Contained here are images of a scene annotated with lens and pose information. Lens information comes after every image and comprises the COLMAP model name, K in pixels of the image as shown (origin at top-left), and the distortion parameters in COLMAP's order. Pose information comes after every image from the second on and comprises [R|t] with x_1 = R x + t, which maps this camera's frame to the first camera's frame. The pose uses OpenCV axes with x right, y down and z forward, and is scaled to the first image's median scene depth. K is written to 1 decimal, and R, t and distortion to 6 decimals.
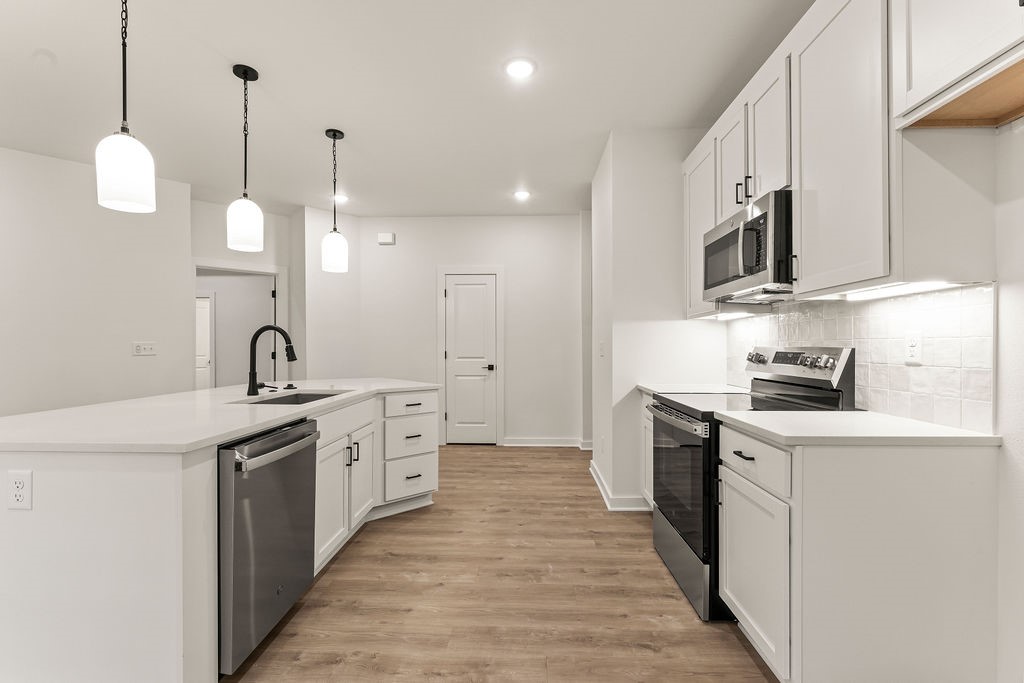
lens RADIAL K [[453.4, 0, 511.1], [0, 453.4, 348.5], [0, 0, 1]] dist [-0.002210, -0.000440]
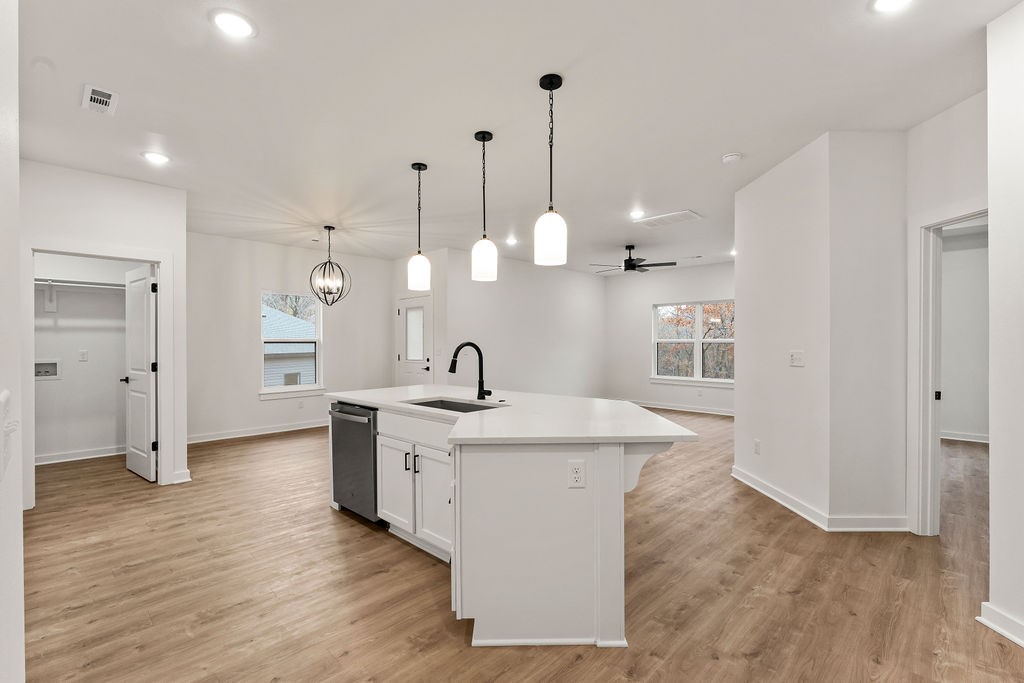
lens RADIAL K [[457.8, 0, 507.6], [0, 457.8, 342.3], [0, 0, 1]] dist [-0.002583, -0.000648]
pose [[-0.673048, 0.004065, -0.739588, 0.289370], [0.001878, 0.999991, 0.003787, -0.053402], [0.739597, 0.001160, -0.673049, 1.850697]]
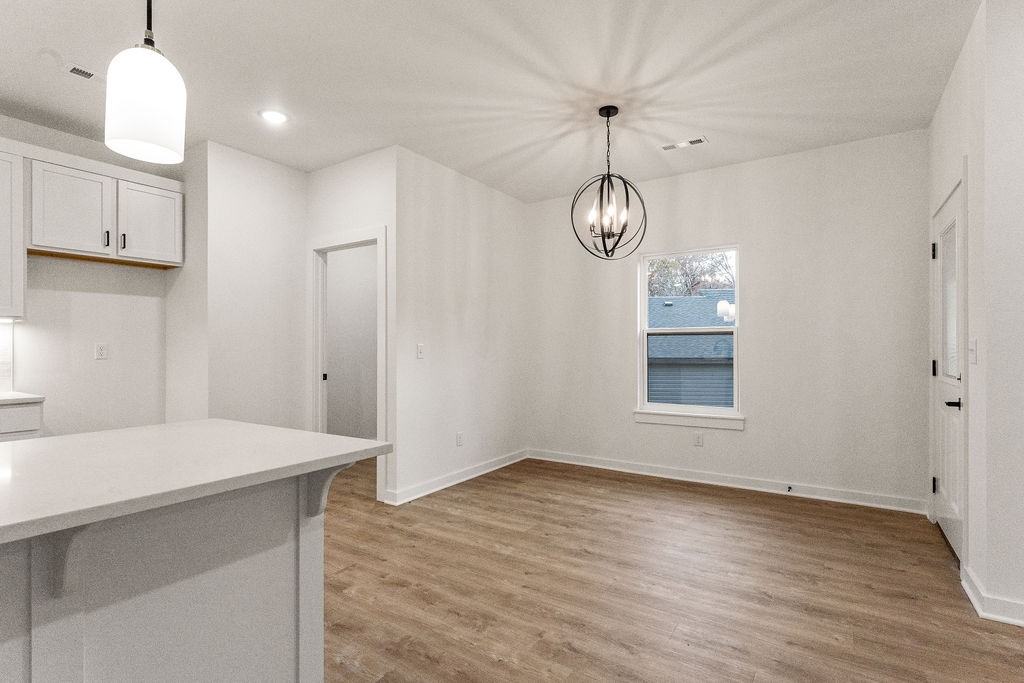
lens RADIAL K [[492.0, 0, 511.7], [0, 492.0, 344.1], [0, 0, 1]] dist [0.000171, -0.000296]
pose [[-0.855136, 0.008229, 0.518339, -1.181949], [0.007095, 0.999966, -0.004171, -0.006546], [-0.518356, 0.000110, -0.855165, 0.931711]]
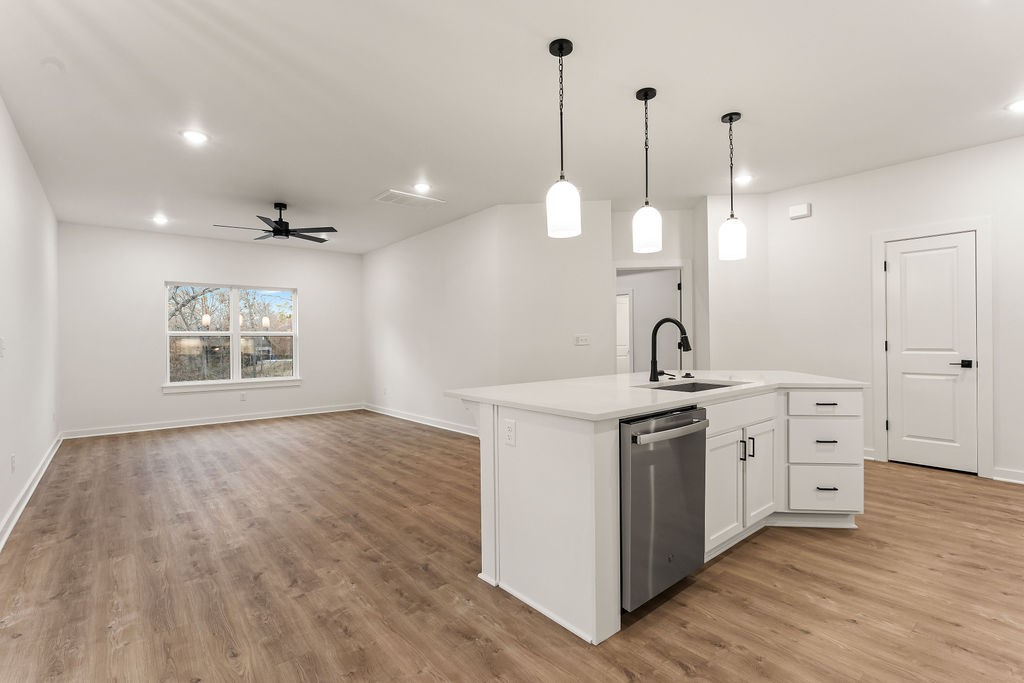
lens RADIAL K [[476.2, 0, 510.7], [0, 476.2, 340.1], [0, 0, 1]] dist [-0.003308, -0.000701]
pose [[0.668072, -0.004210, -0.744085, 0.063928], [0.006947, 0.999976, 0.000579, -0.001094], [0.744065, -0.005556, 0.668085, -0.041983]]
